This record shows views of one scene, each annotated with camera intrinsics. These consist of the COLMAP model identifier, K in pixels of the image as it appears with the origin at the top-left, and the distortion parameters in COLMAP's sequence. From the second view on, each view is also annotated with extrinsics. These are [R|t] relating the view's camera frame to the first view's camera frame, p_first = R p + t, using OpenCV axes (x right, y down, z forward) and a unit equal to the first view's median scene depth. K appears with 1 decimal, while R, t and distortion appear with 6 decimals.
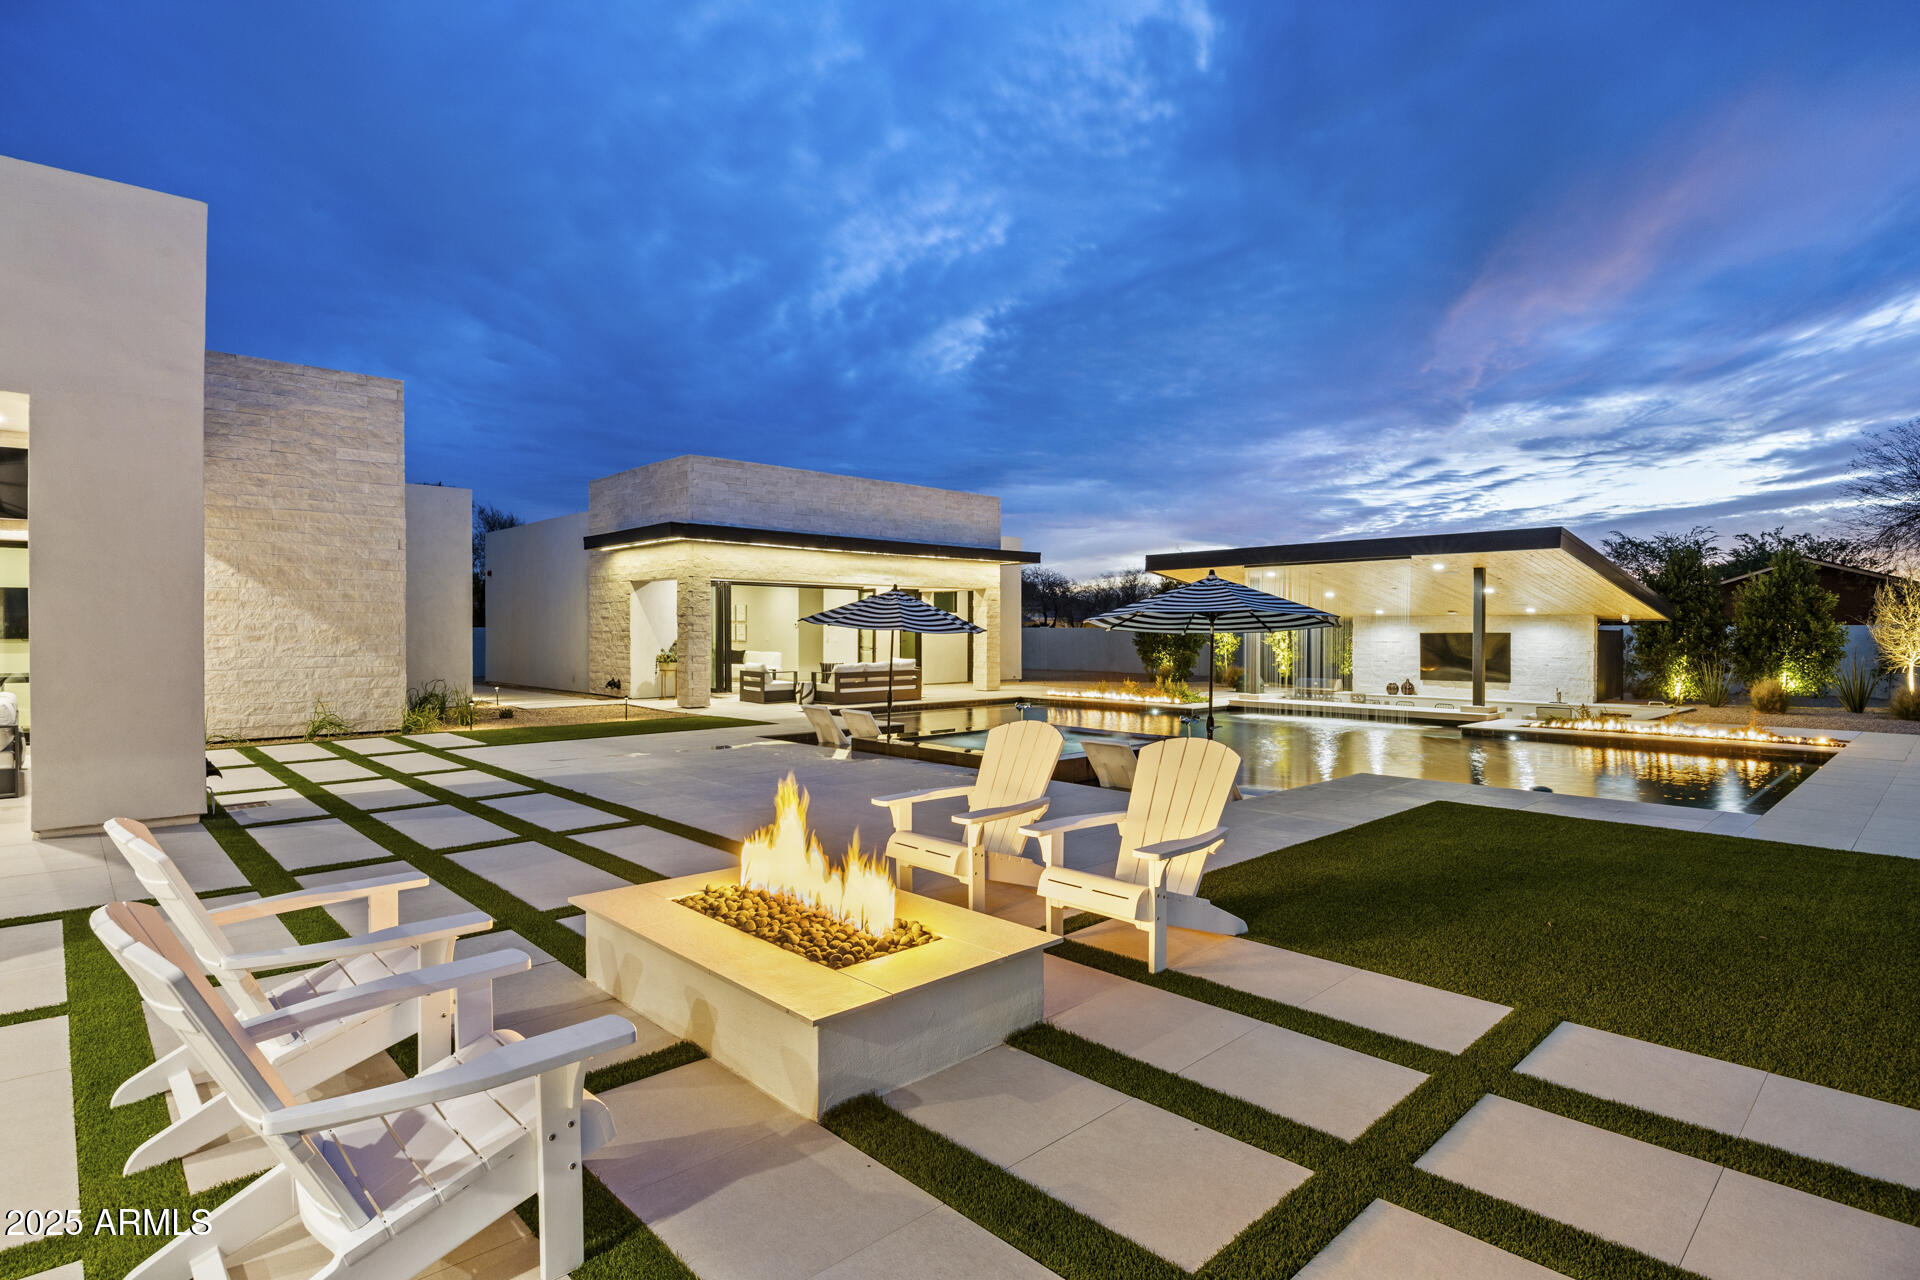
lens RADIAL K [[982.5, 0, 957.0], [0, 982.5, 641.6], [0, 0, 1]] dist [-0.003092, 0.000313]
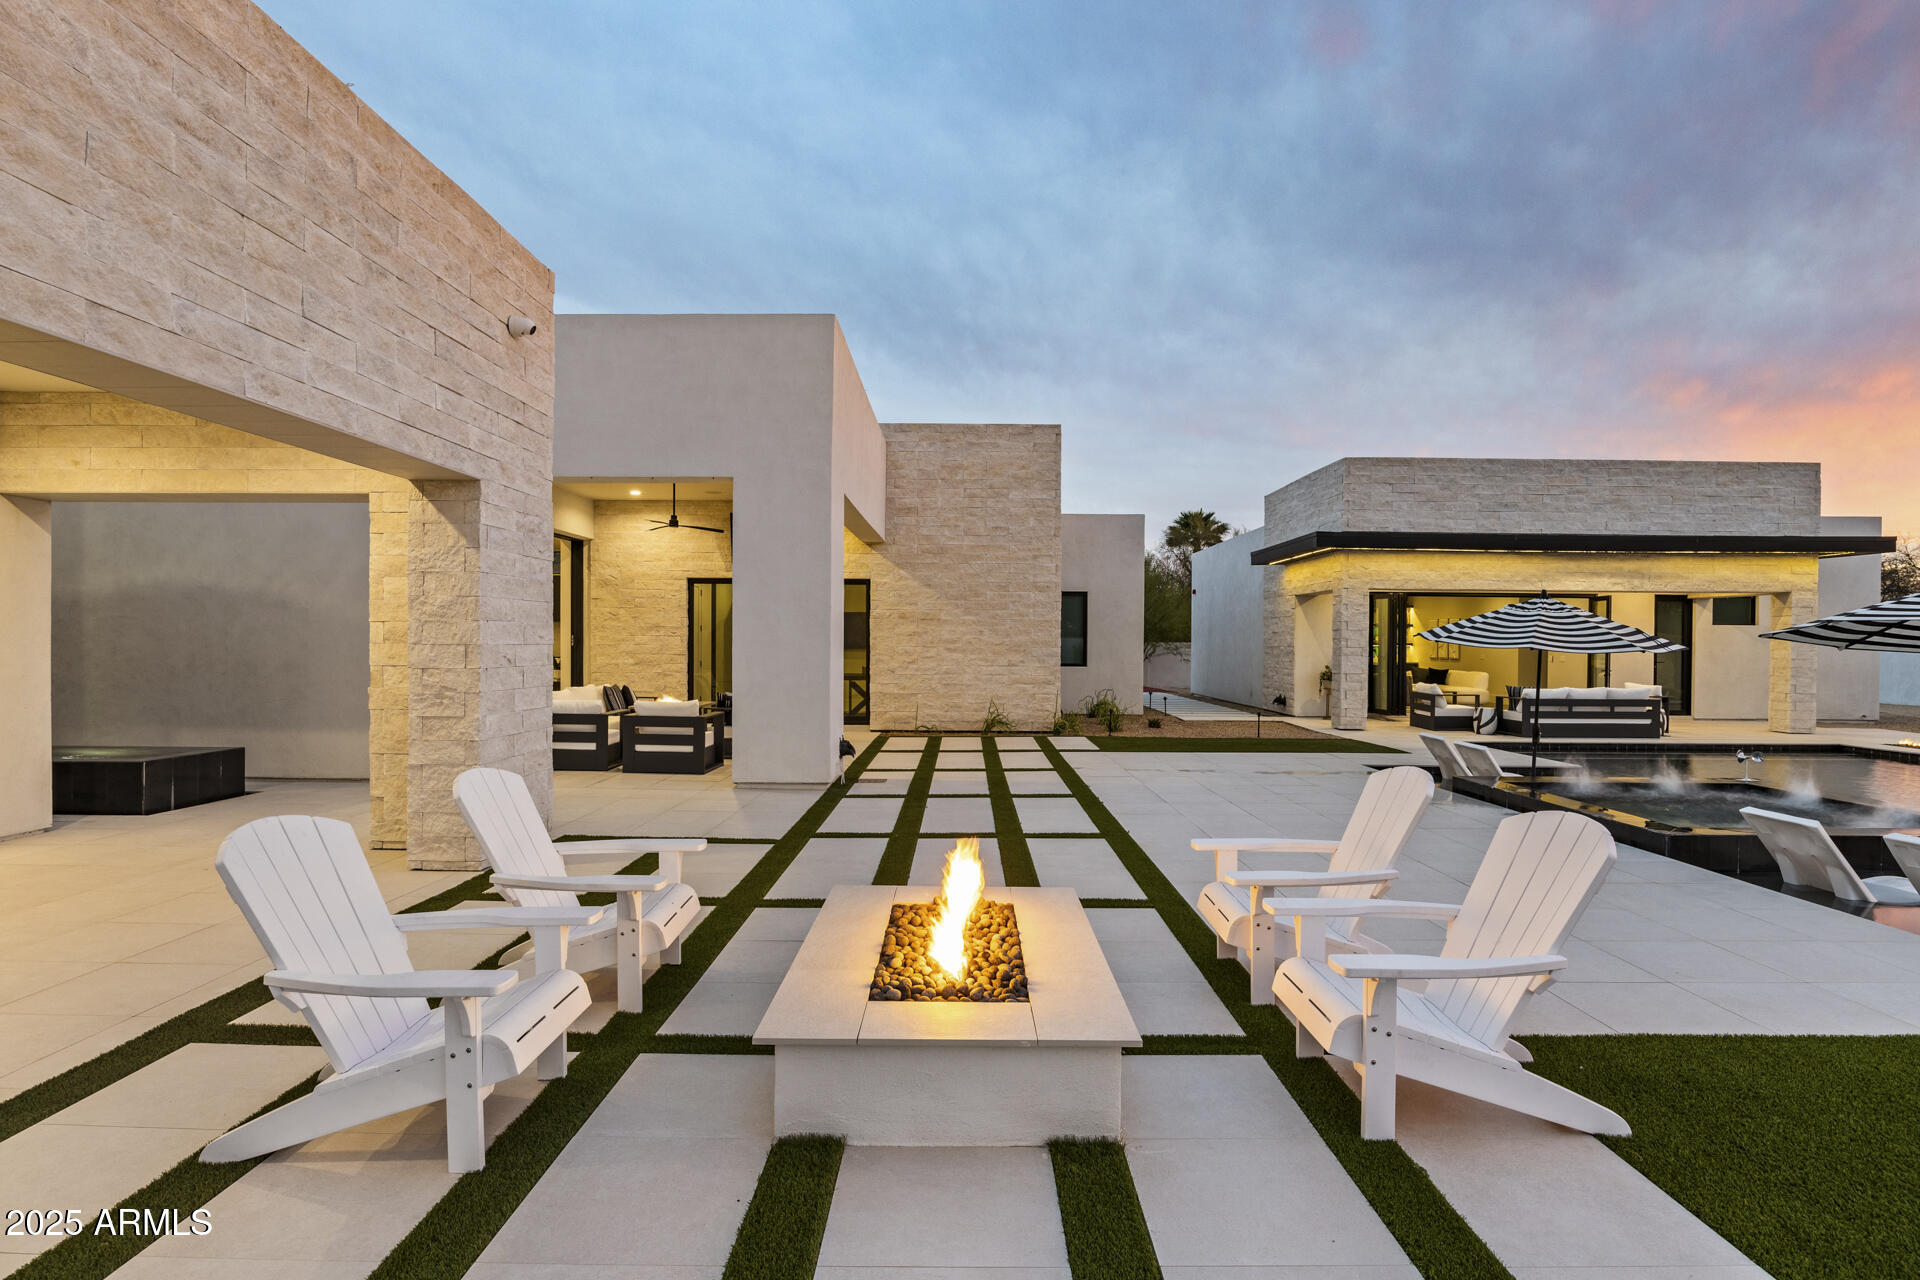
lens RADIAL K [[982.5, 0, 945.9], [0, 982.5, 647.4], [0, 0, 1]] dist [-0.003092, 0.000313]
pose [[0.716579, 0.007324, -0.697467, 0.103507], [-0.014275, 0.999889, -0.004167, -0.001278], [0.697360, 0.012942, 0.716605, 0.063090]]
